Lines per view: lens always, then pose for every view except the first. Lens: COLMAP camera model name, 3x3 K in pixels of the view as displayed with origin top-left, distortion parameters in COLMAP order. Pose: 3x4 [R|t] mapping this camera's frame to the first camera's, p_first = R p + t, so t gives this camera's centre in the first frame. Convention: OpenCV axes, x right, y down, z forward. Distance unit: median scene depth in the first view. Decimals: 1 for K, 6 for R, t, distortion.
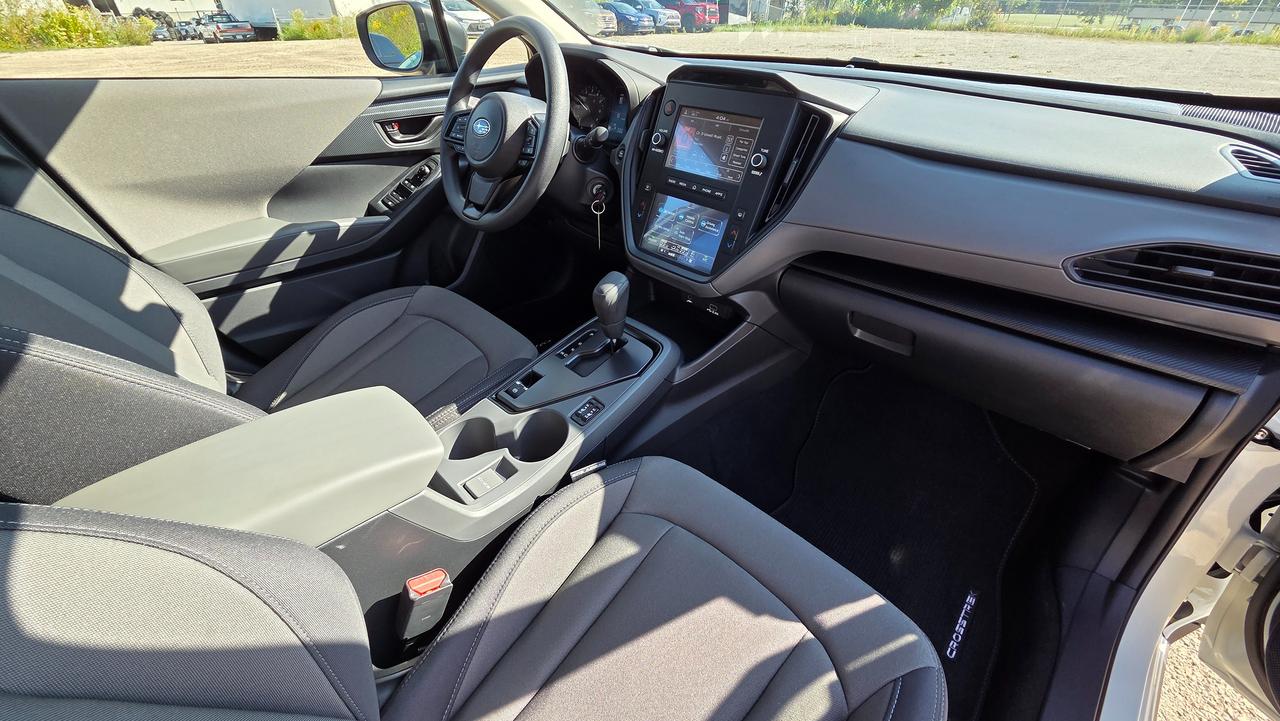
lens RADIAL K [[523.7, 0, 643.1], [0, 523.7, 352.9], [0, 0, 1]] dist [0.010686, -0.000185]
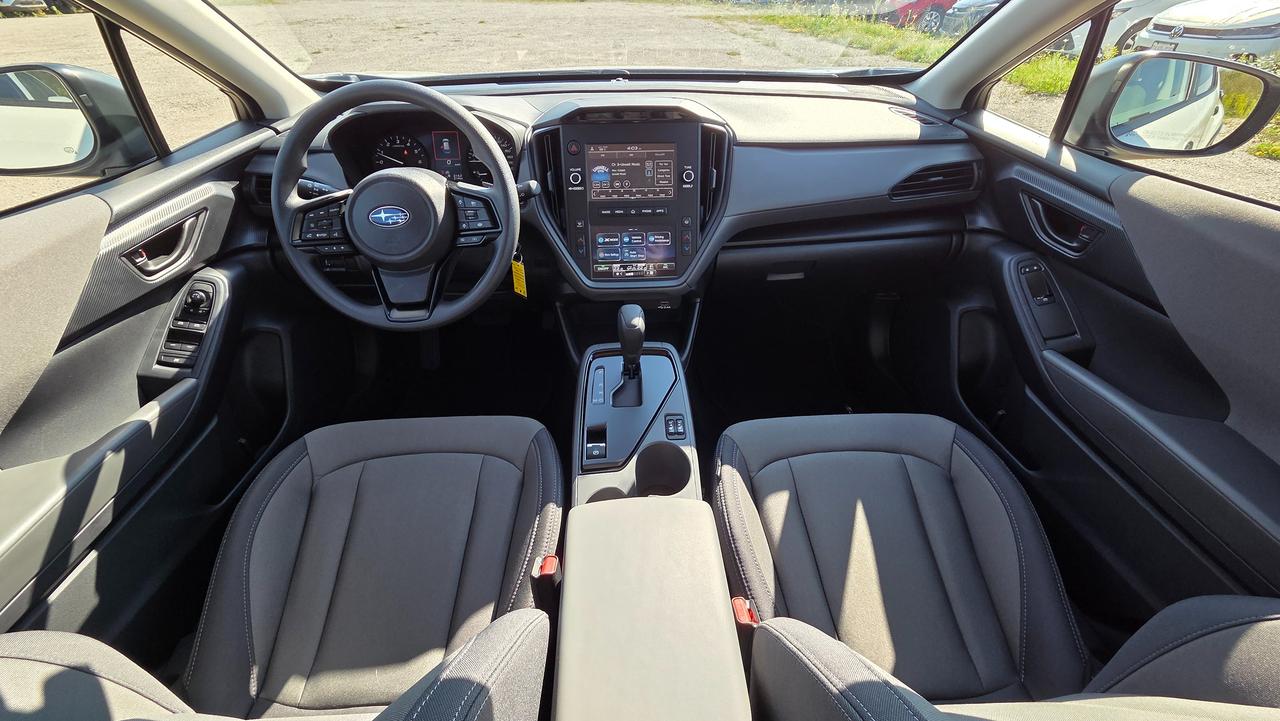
lens RADIAL K [[526.0, 0, 641.1], [0, 526.0, 356.5], [0, 0, 1]] dist [0.001512, 0.000041]
pose [[0.669505, -0.445075, 0.594703, -0.482590], [0.414327, 0.888256, 0.198328, -0.175159], [-0.616519, 0.113620, 0.779099, 0.096398]]
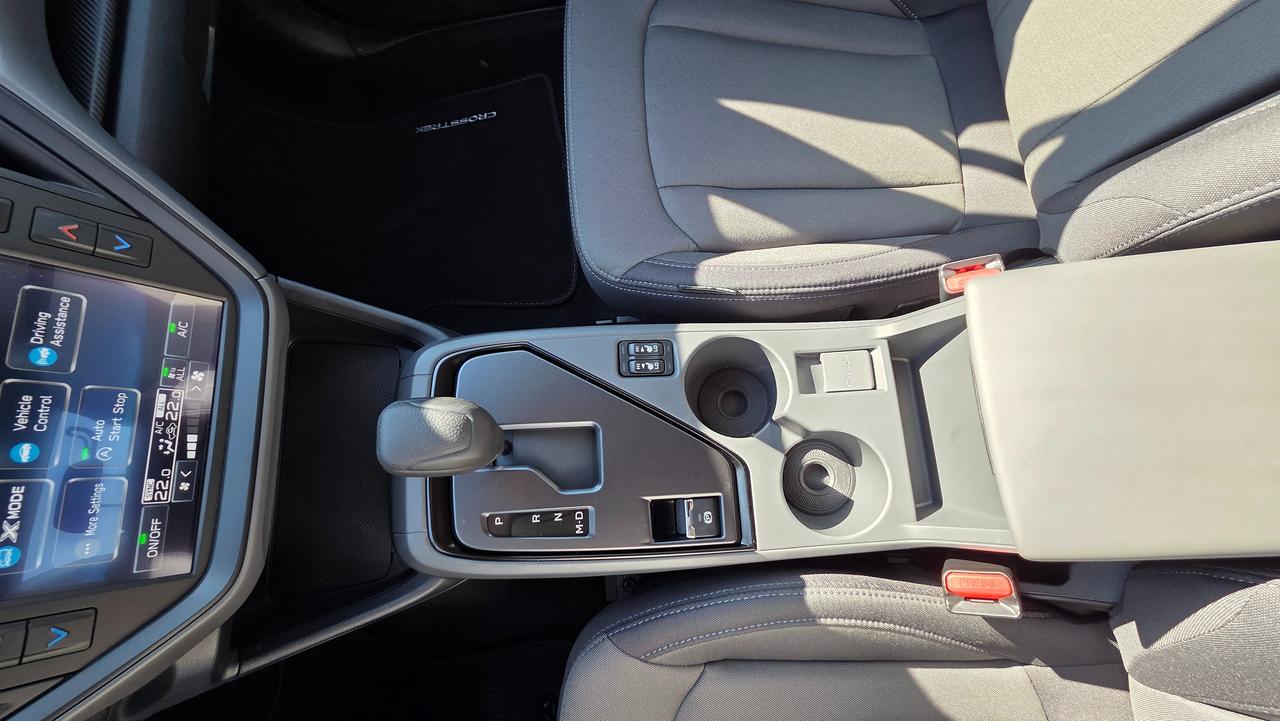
lens RADIAL K [[528.0, 0, 639.1], [0, 528.0, 359.5], [0, 0, 1]] dist [0.002917, -0.000513]
pose [[-0.743299, -0.629458, 0.226472, -0.147610], [0.462150, -0.238418, 0.854151, -0.240091], [-0.483657, 0.739553, 0.468120, 0.470361]]
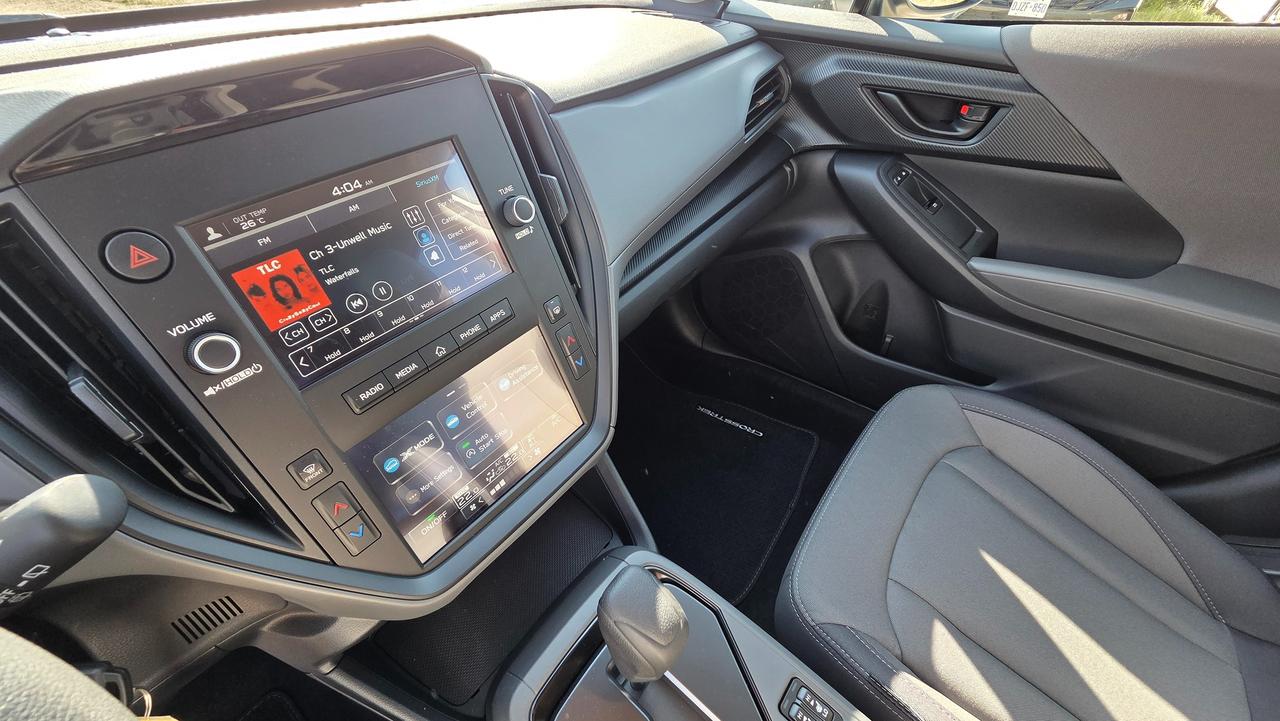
lens RADIAL K [[528.0, 0, 639.1], [0, 528.0, 359.5], [0, 0, 1]] dist [0.002917, -0.000513]
pose [[-0.131872, -0.643389, 0.754095, -0.163105], [0.553097, 0.583550, 0.594603, -0.322299], [-0.822614, 0.495499, 0.278903, 0.520724]]
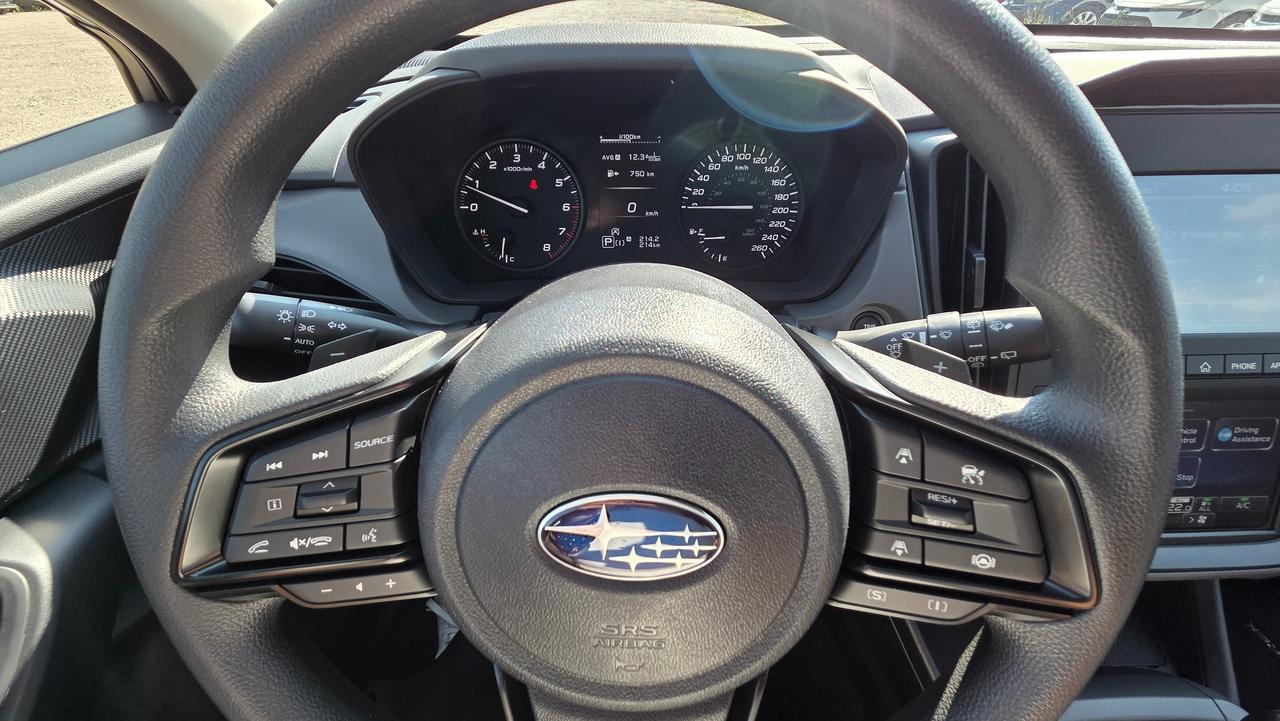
lens RADIAL K [[521.0, 0, 643.3], [0, 521.0, 363.0], [0, 0, 1]] dist [0.002498, 0.000050]
pose [[0.688795, -0.438665, 0.577178, -0.287582], [0.403221, 0.893459, 0.197847, -0.388221], [-0.602473, 0.096454, 0.792289, 0.645294]]
